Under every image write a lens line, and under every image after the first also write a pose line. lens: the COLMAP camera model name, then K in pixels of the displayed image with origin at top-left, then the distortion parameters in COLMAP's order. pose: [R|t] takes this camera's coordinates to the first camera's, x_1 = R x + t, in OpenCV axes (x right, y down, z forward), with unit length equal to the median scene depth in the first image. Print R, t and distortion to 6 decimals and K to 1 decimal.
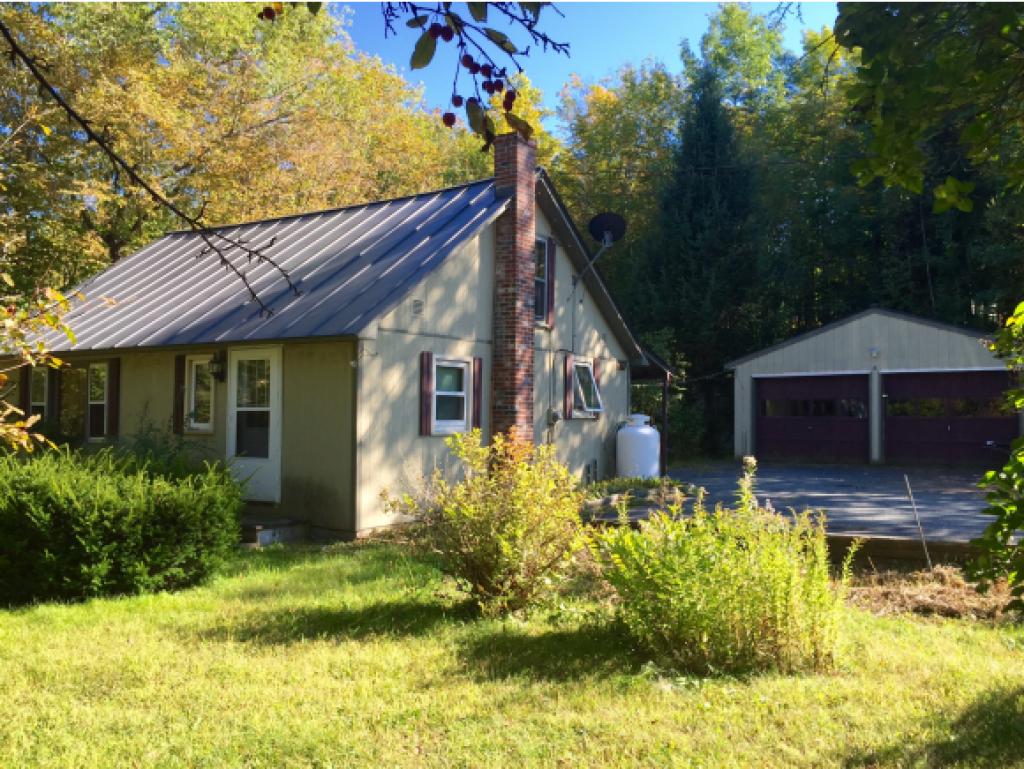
lens RADIAL K [[866.7, 0, 513.2], [0, 866.7, 393.4], [0, 0, 1]] dist [0.240604, -0.000399]
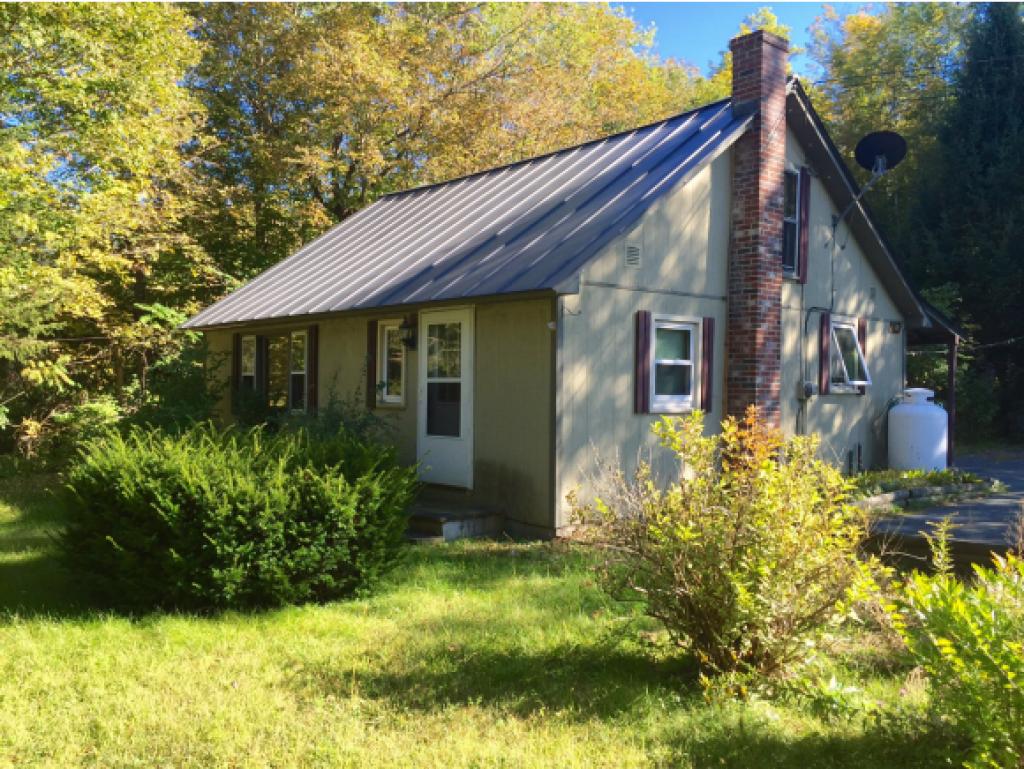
lens RADIAL K [[902.2, 0, 512.7], [0, 902.2, 377.6], [0, 0, 1]] dist [0.127048, -0.196758]
pose [[0.966588, 0.001742, -0.256330, 0.000037], [0.002057, 0.999892, 0.014554, 0.002489], [0.256328, -0.014595, 0.966480, 0.160712]]
